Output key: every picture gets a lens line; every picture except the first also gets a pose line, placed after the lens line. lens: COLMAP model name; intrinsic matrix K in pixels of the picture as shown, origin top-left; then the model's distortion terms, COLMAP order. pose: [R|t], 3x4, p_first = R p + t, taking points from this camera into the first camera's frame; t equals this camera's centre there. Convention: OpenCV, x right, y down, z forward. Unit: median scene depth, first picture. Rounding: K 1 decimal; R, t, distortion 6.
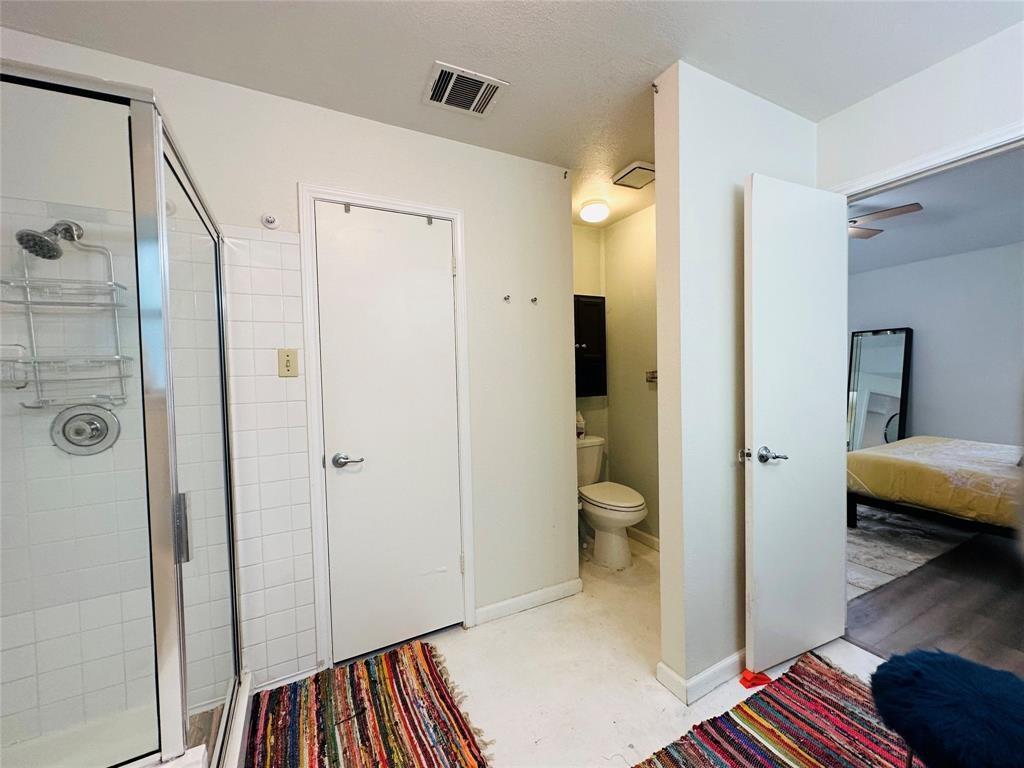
lens RADIAL K [[406.9, 0, 509.8], [0, 406.9, 383.5], [0, 0, 1]] dist [-0.002937, 0.000242]
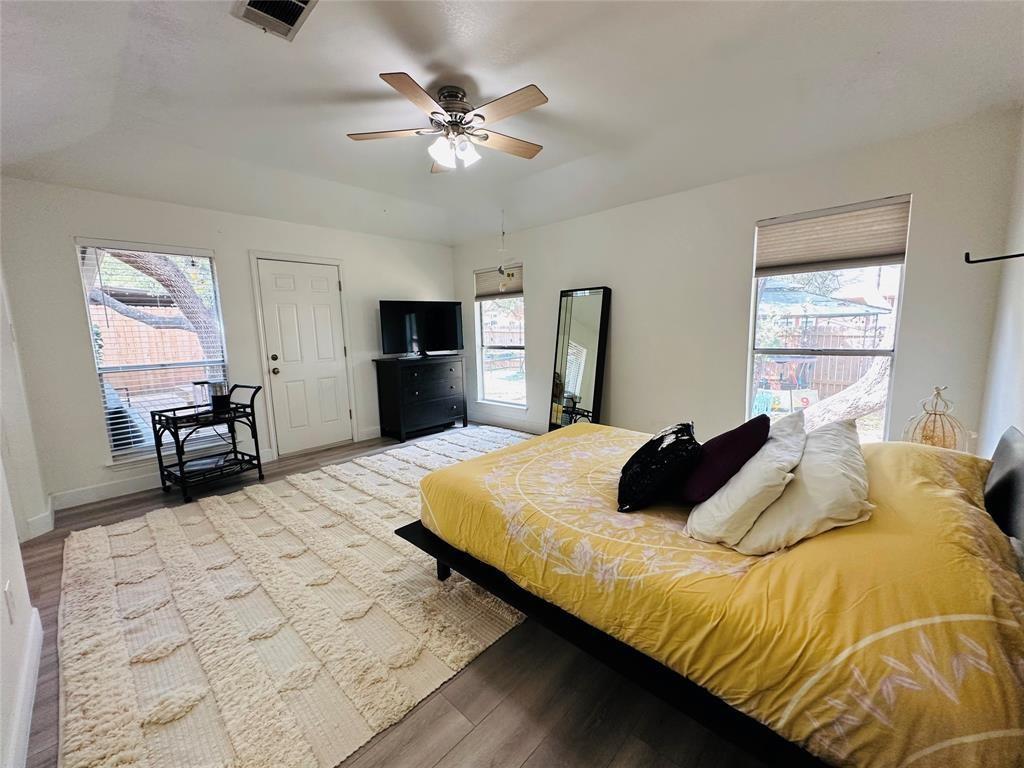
lens RADIAL K [[406.9, 0, 513.4], [0, 406.9, 385.0], [0, 0, 1]] dist [-0.002937, 0.000242]
pose [[0.941729, -0.046635, 0.333124, 0.675966], [0.012689, 0.994563, 0.103359, -0.030937], [-0.336133, -0.093109, 0.937201, 0.326546]]
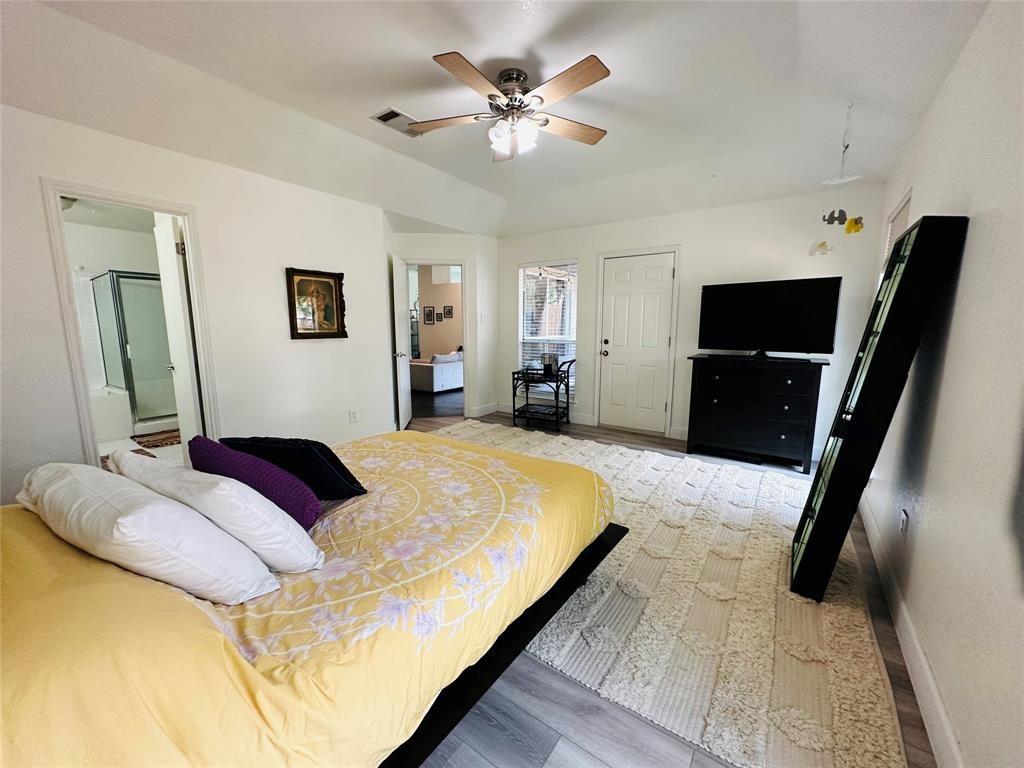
lens RADIAL K [[406.9, 0, 513.7], [0, 406.9, 385.6], [0, 0, 1]] dist [-0.002937, 0.000242]
pose [[0.460326, 0.159082, -0.873380, 1.555191], [-0.038715, 0.986475, 0.159277, -0.060330], [0.886905, -0.039506, 0.460259, 0.756882]]
